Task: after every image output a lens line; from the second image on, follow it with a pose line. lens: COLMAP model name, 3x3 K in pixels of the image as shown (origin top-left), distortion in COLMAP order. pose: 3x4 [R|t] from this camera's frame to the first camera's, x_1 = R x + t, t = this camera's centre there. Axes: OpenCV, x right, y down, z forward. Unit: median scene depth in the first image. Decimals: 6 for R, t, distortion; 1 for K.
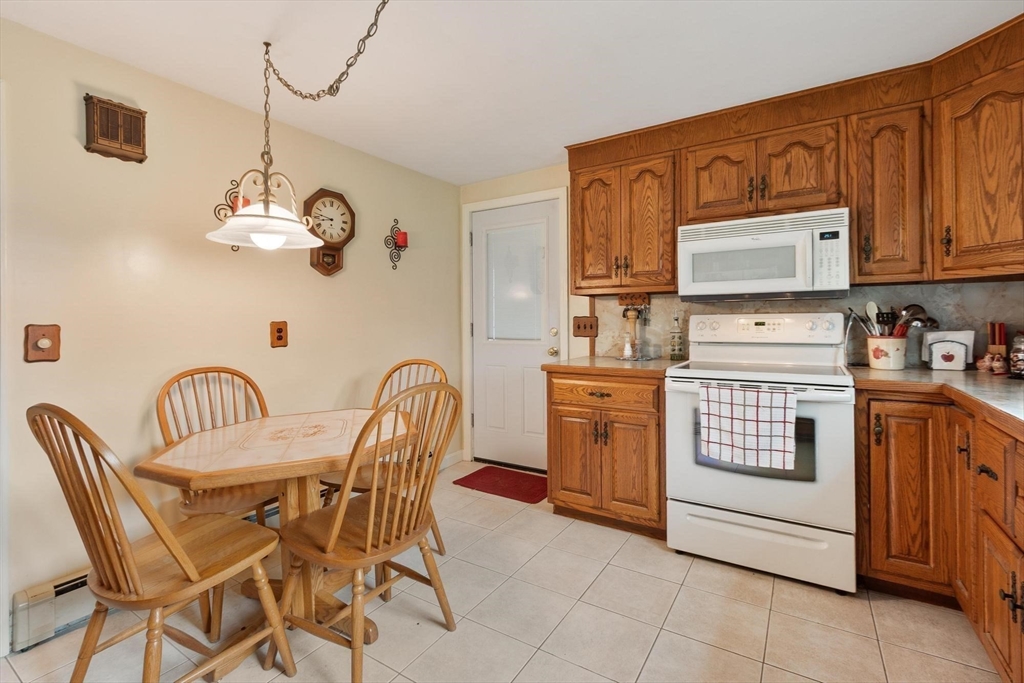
lens RADIAL K [[464.1, 0, 510.7], [0, 464.1, 325.6], [0, 0, 1]] dist [-0.000093, 0.000204]
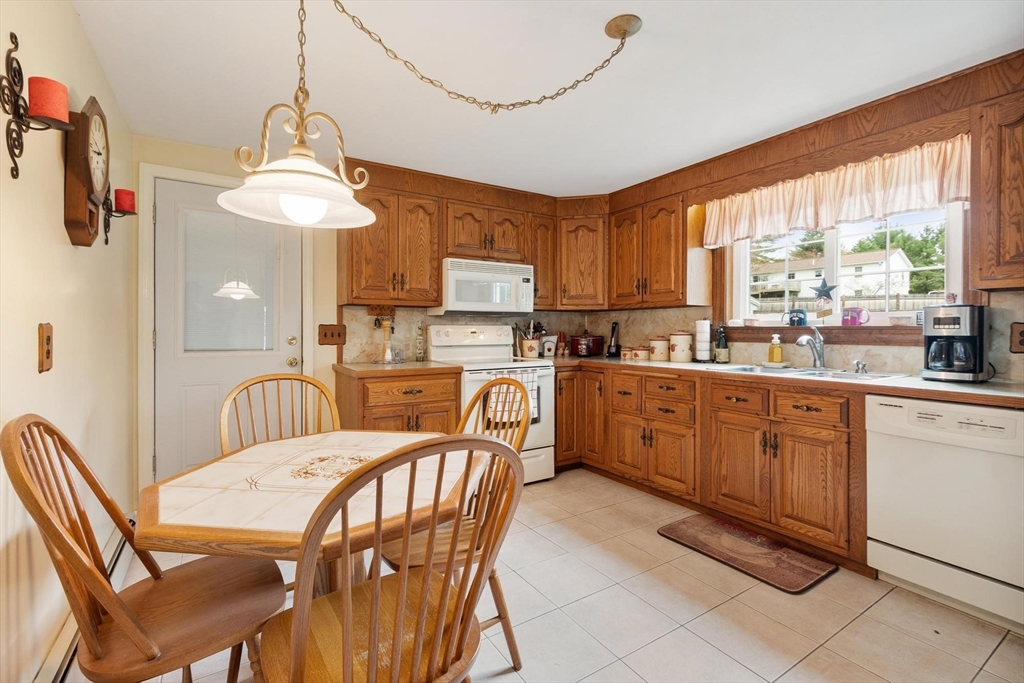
lens RADIAL K [[457.9, 0, 512.0], [0, 457.9, 341.5], [0, 0, 1]] dist [-0.001207, 0.000226]
pose [[0.421374, -0.014706, 0.906768, -0.795630], [0.004297, 0.999890, 0.014219, 0.006321], [-0.906877, -0.002095, 0.421391, 0.308696]]
